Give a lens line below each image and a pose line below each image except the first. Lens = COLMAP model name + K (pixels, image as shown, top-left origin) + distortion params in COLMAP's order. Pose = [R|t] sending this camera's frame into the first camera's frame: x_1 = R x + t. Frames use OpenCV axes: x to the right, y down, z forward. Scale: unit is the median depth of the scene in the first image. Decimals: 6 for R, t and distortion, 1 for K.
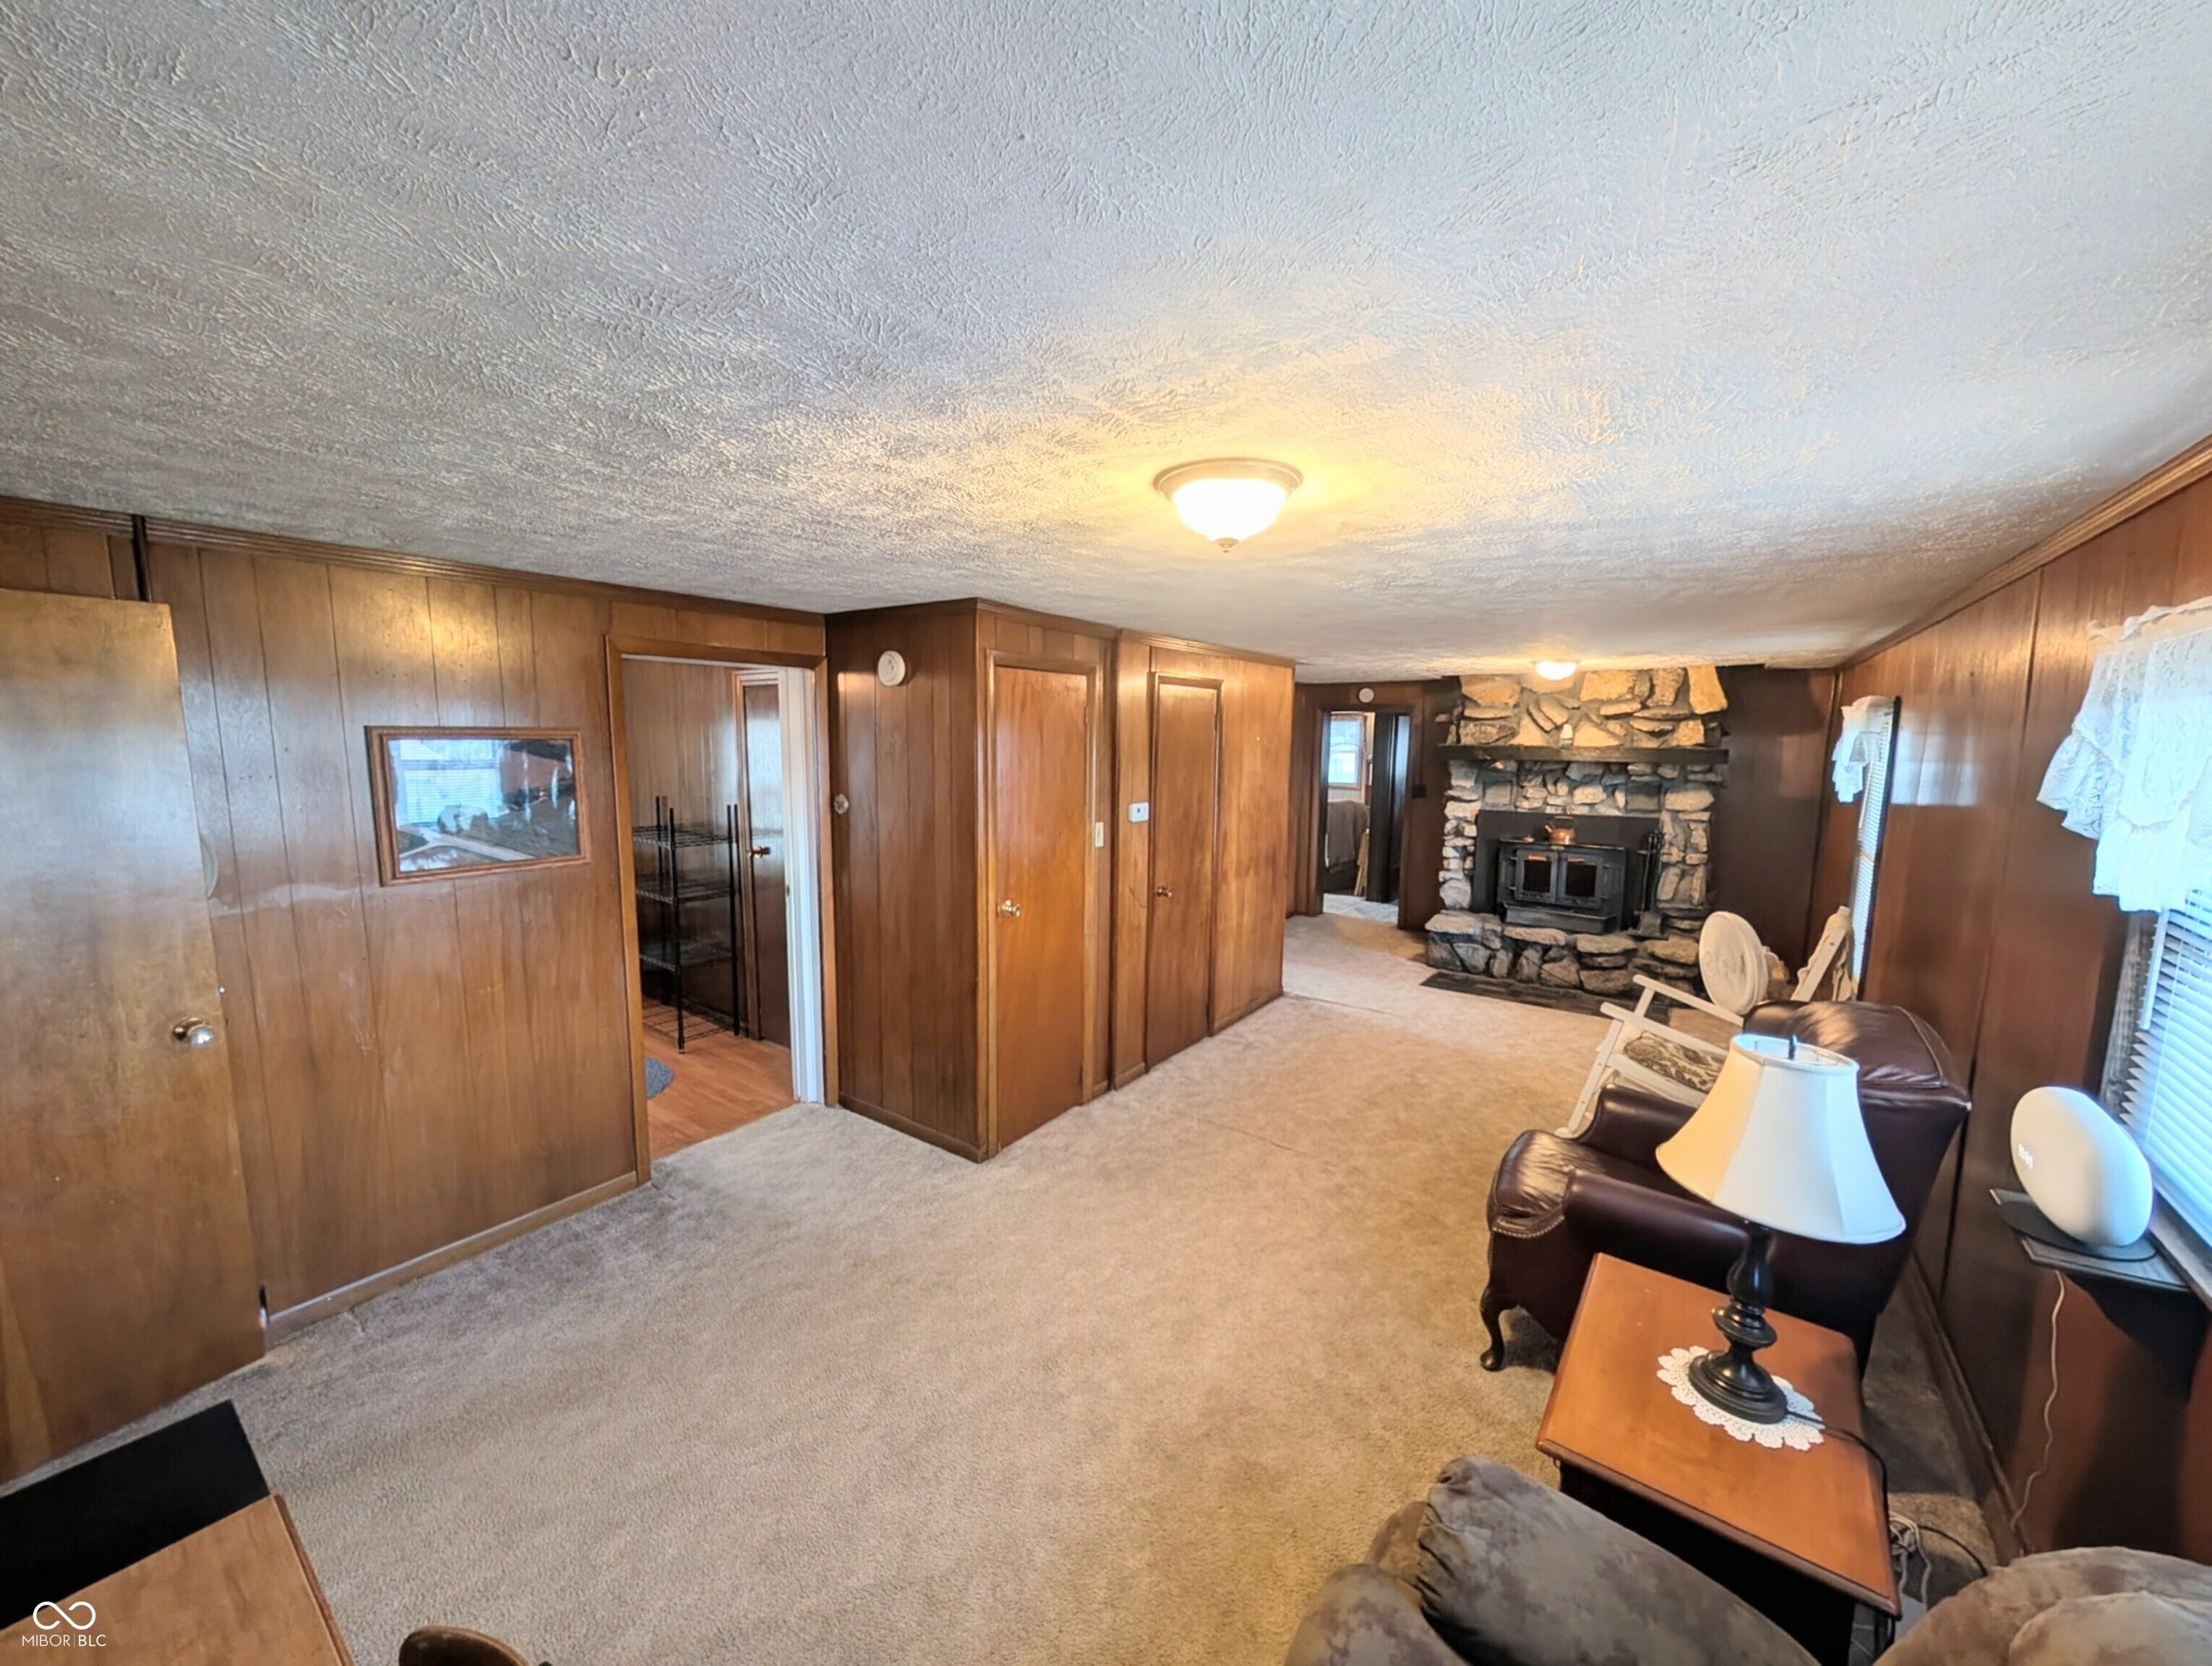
lens RADIAL K [[838.4, 0, 1093.9], [0, 838.4, 830.2], [0, 0, 1]] dist [-0.002102, 0.000863]
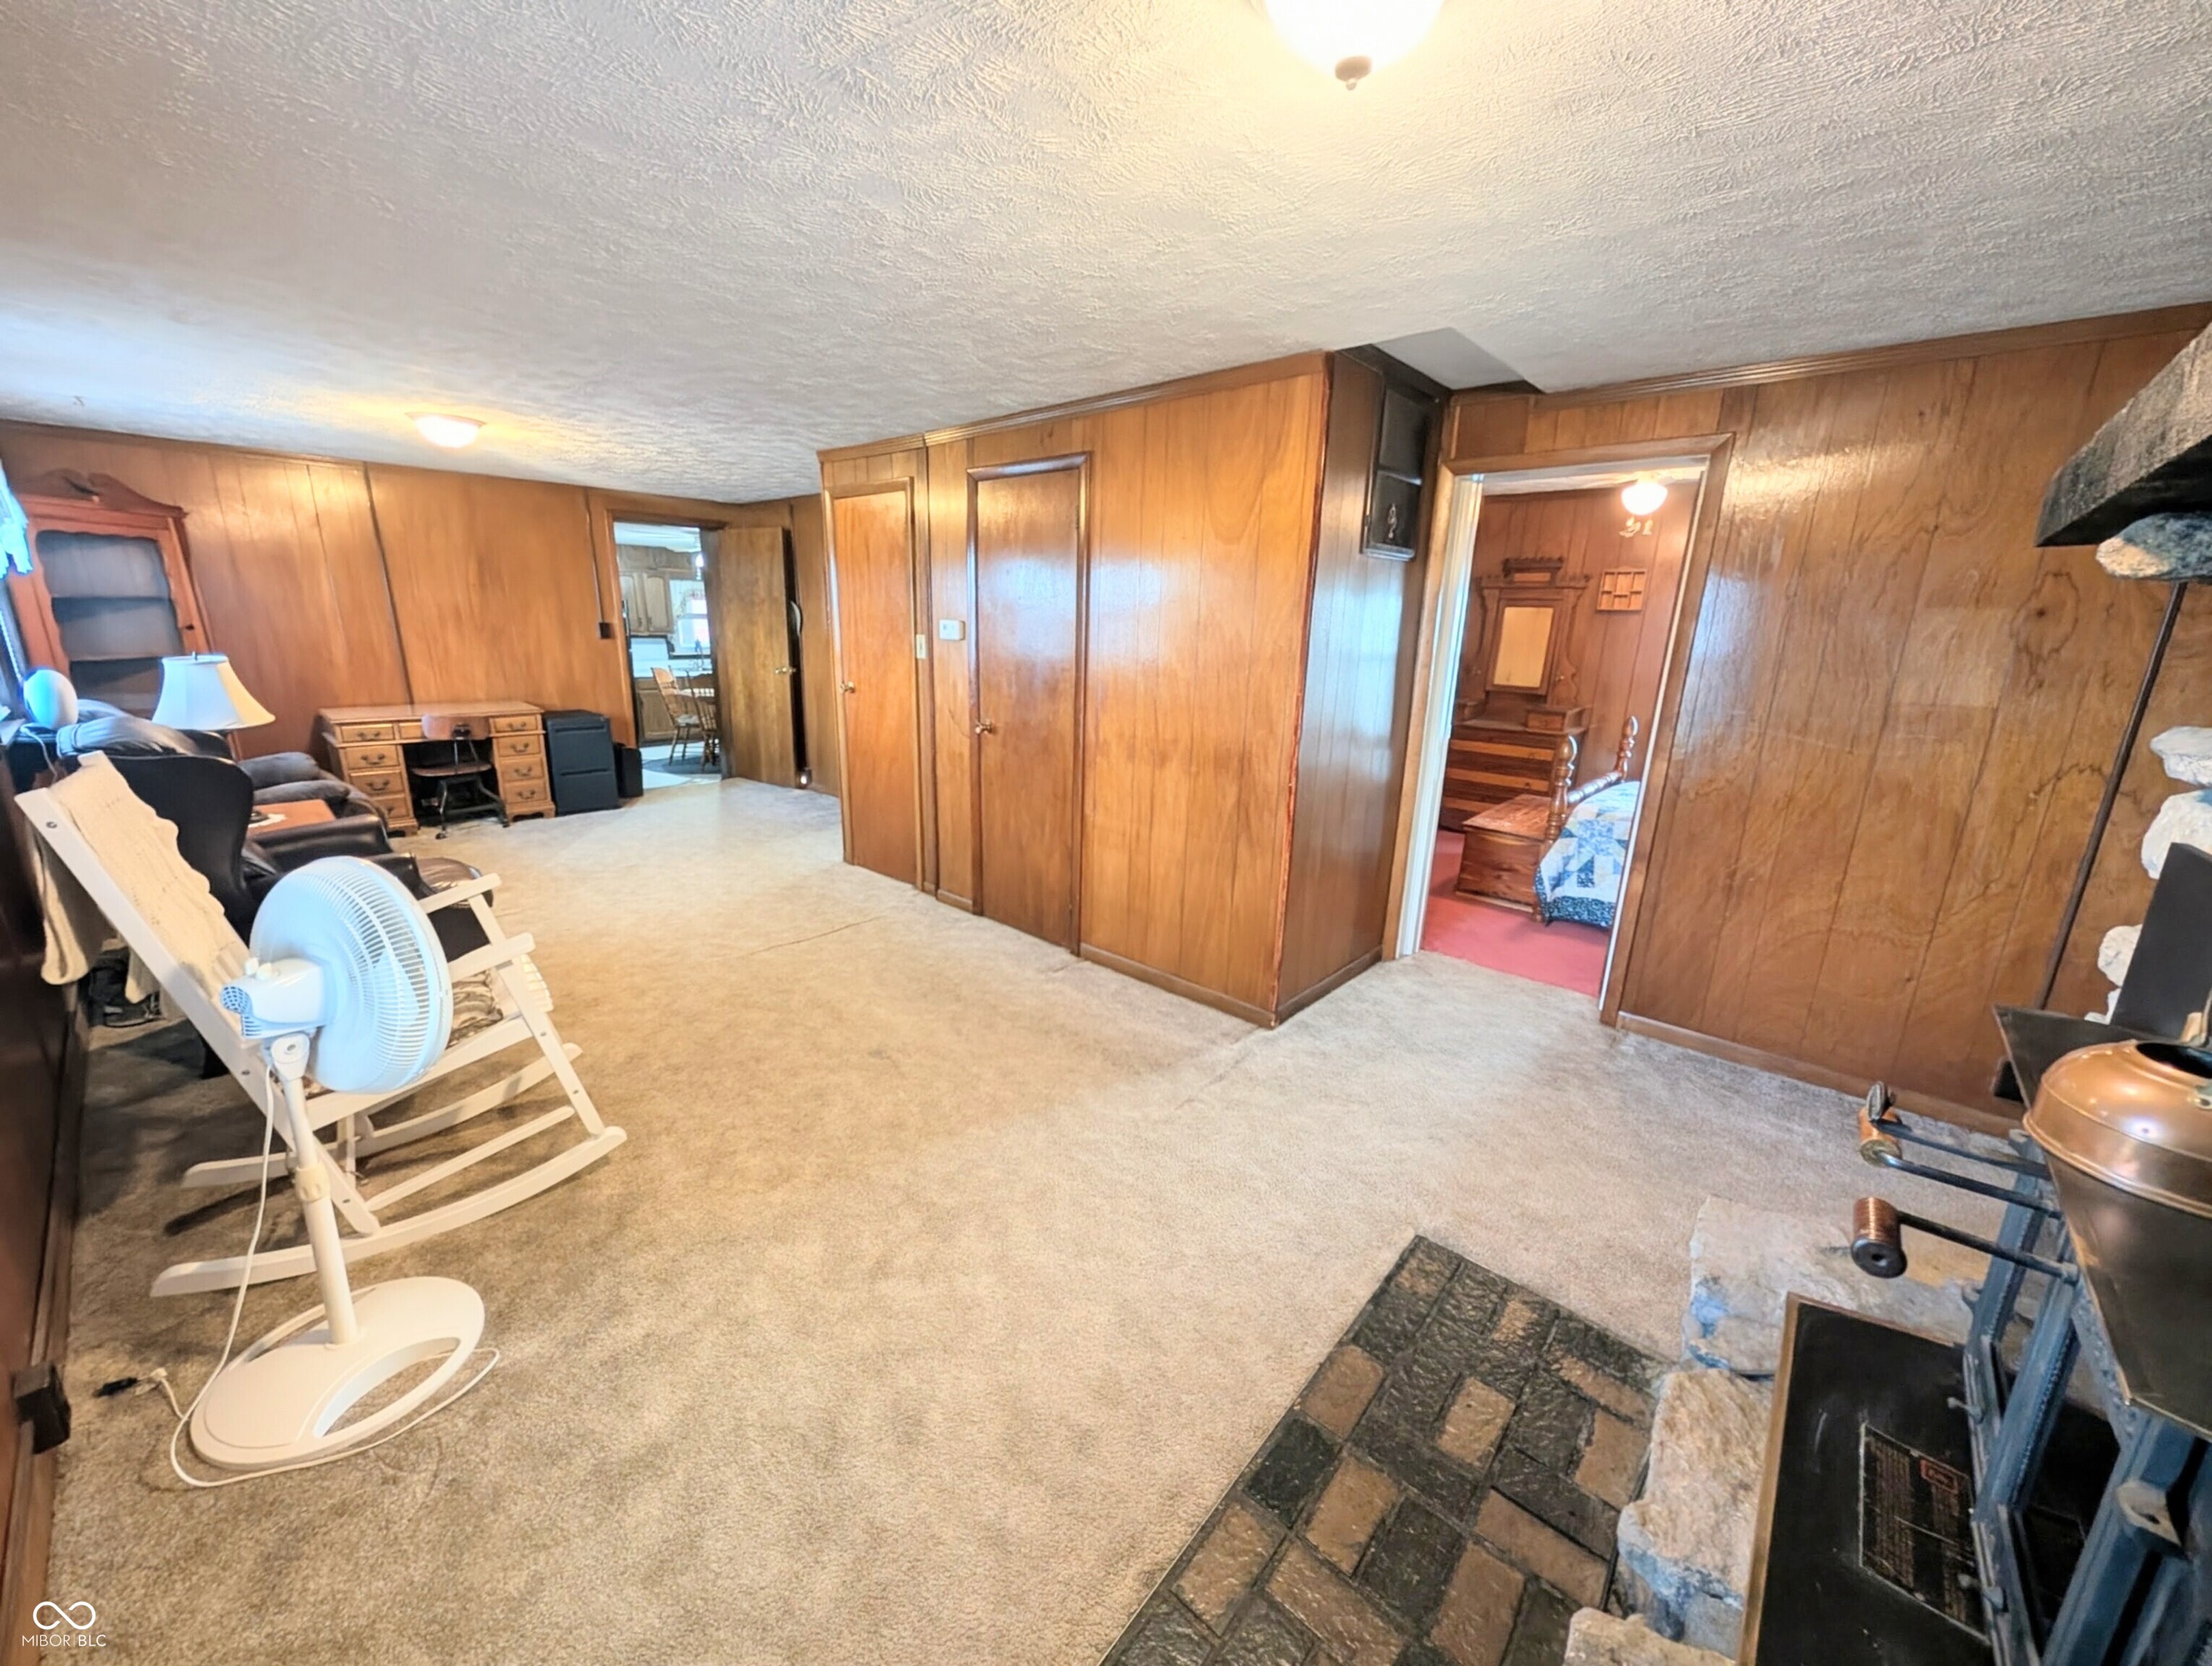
lens RADIAL K [[838.4, 0, 1102.8], [0, 838.4, 835.3], [0, 0, 1]] dist [-0.002102, 0.000863]
pose [[-0.092205, 0.235722, -0.967436, 0.685277], [-0.140383, 0.958794, 0.246996, -0.038140], [0.985795, 0.158586, -0.055314, 0.852023]]
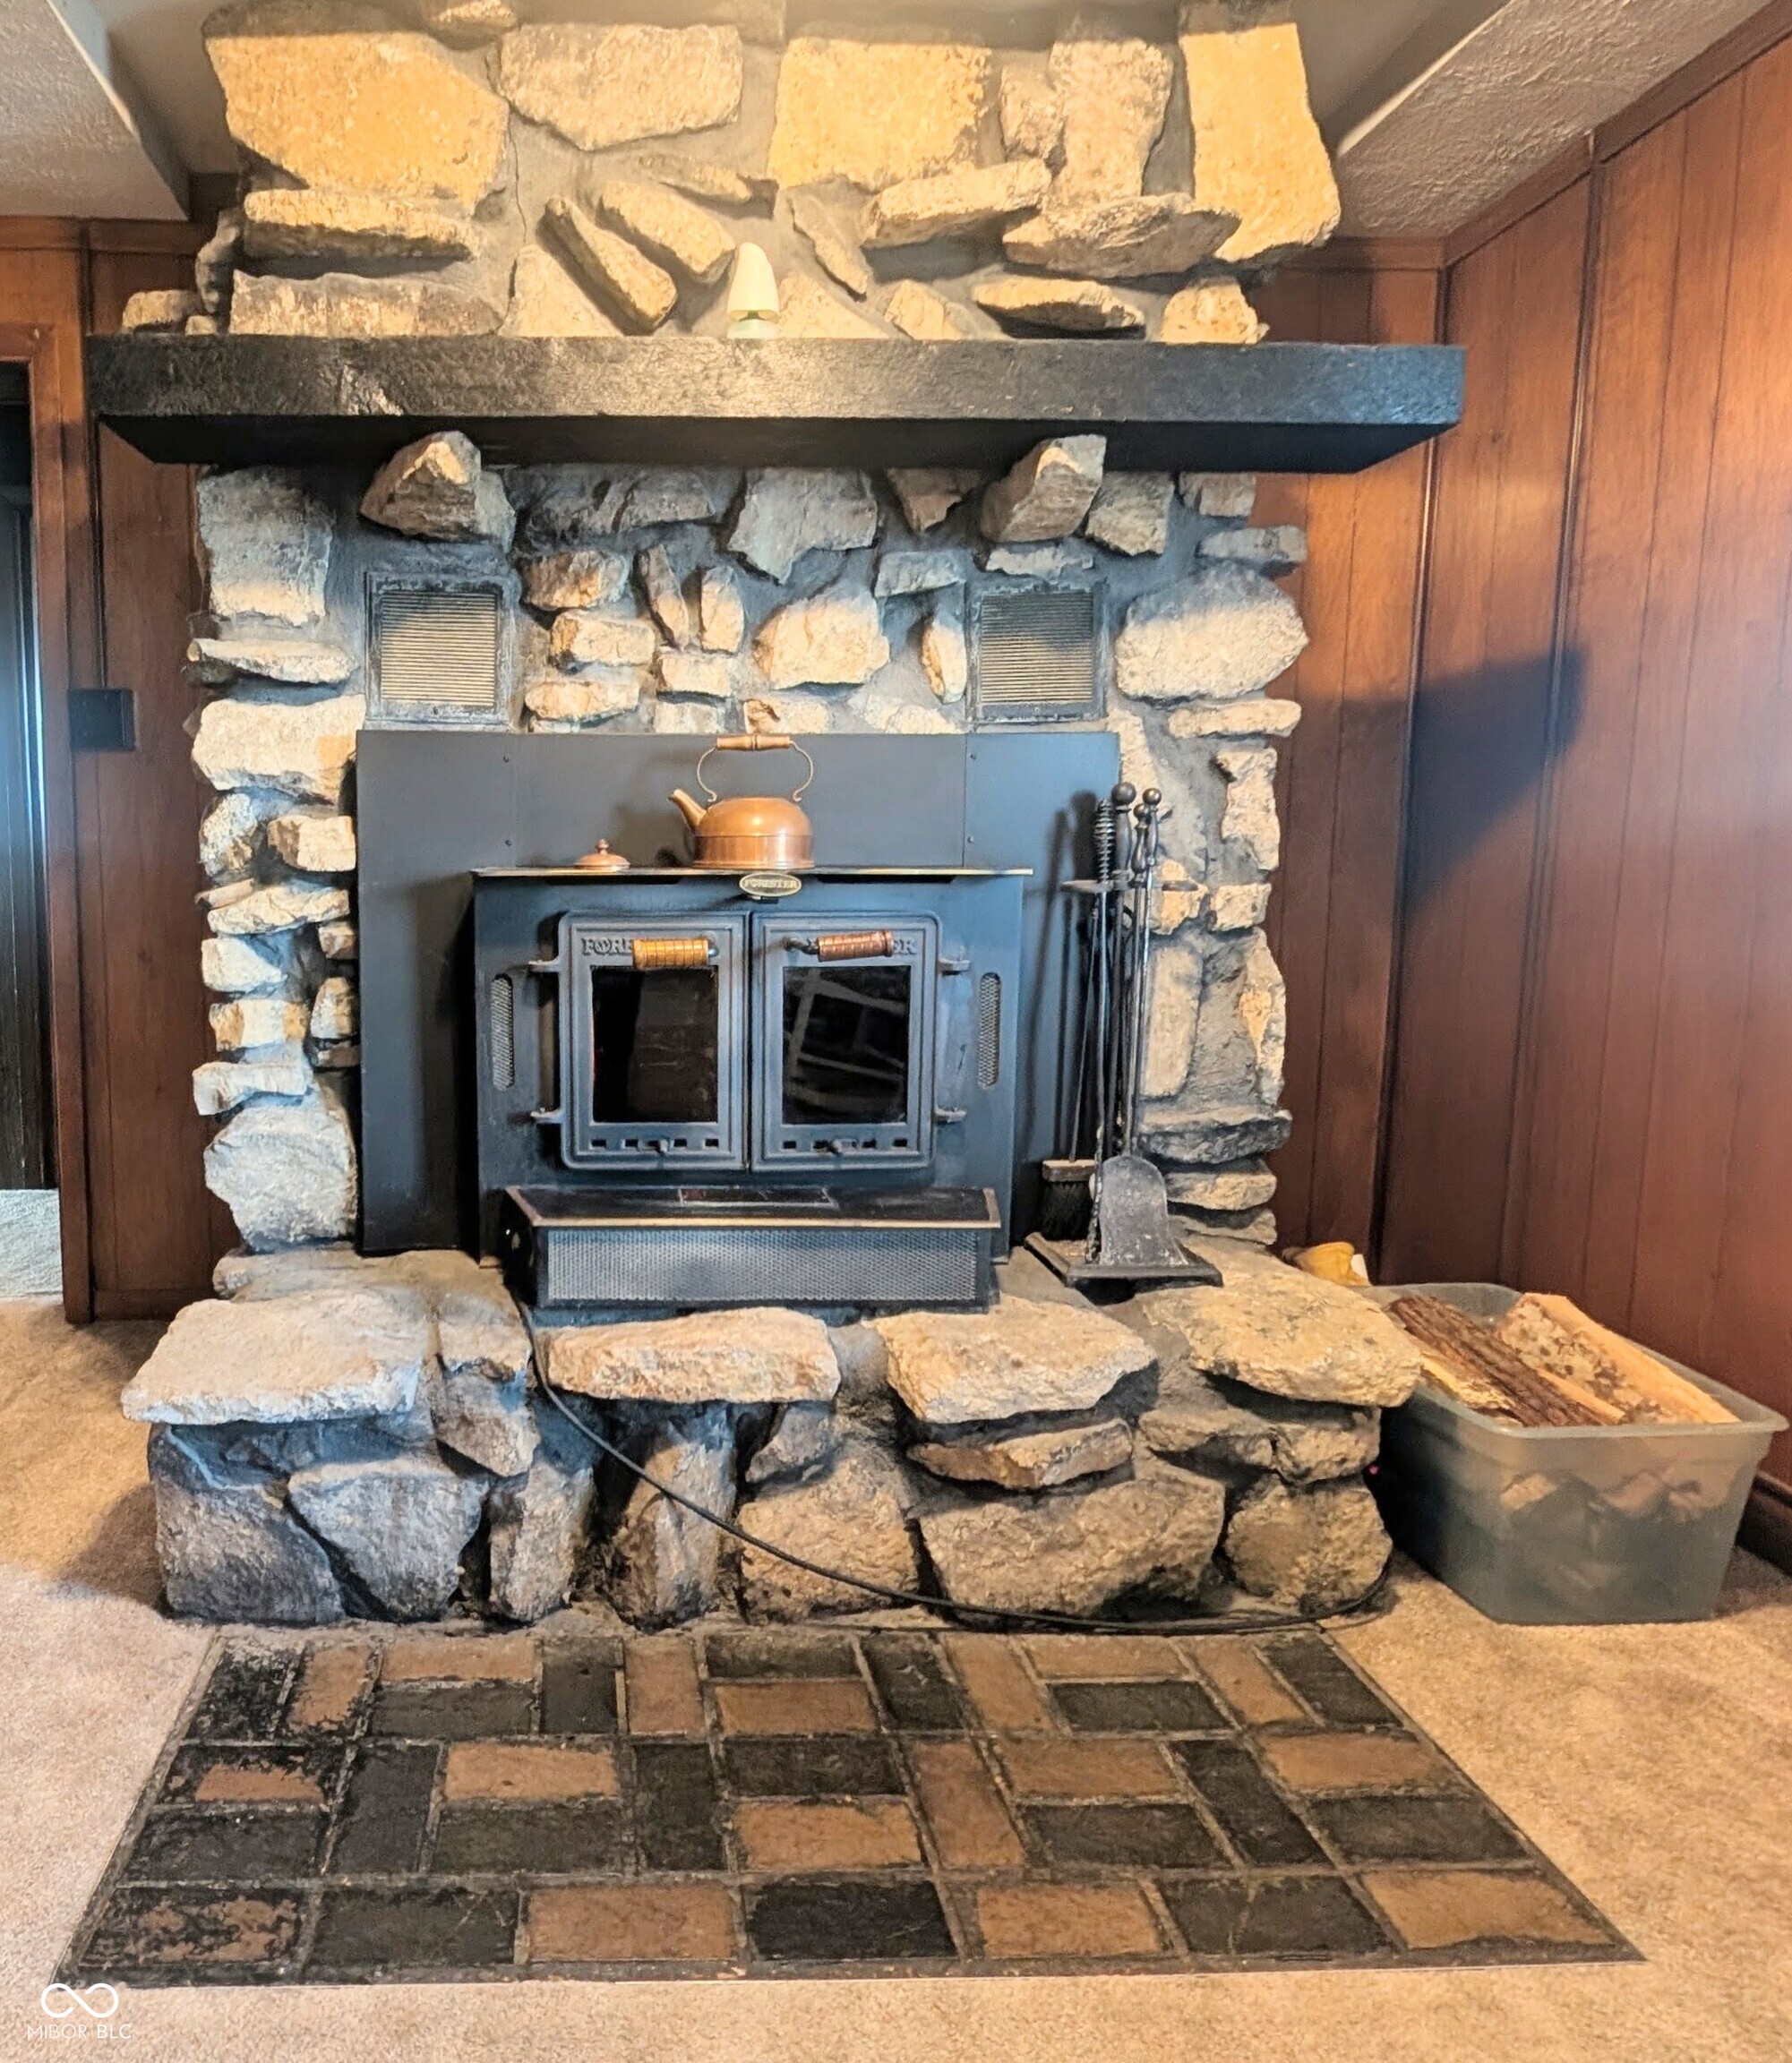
lens RADIAL K [[1315.0, 0, 629.9], [0, 1315.0, 1010.6], [0, 0, 1]] dist [-0.005130, -0.000889]
pose [[0.792071, -0.077932, 0.605434, 0.343843], [0.071647, 0.996830, 0.034579, 0.036729], [-0.606209, 0.015988, 0.795144, 0.774721]]
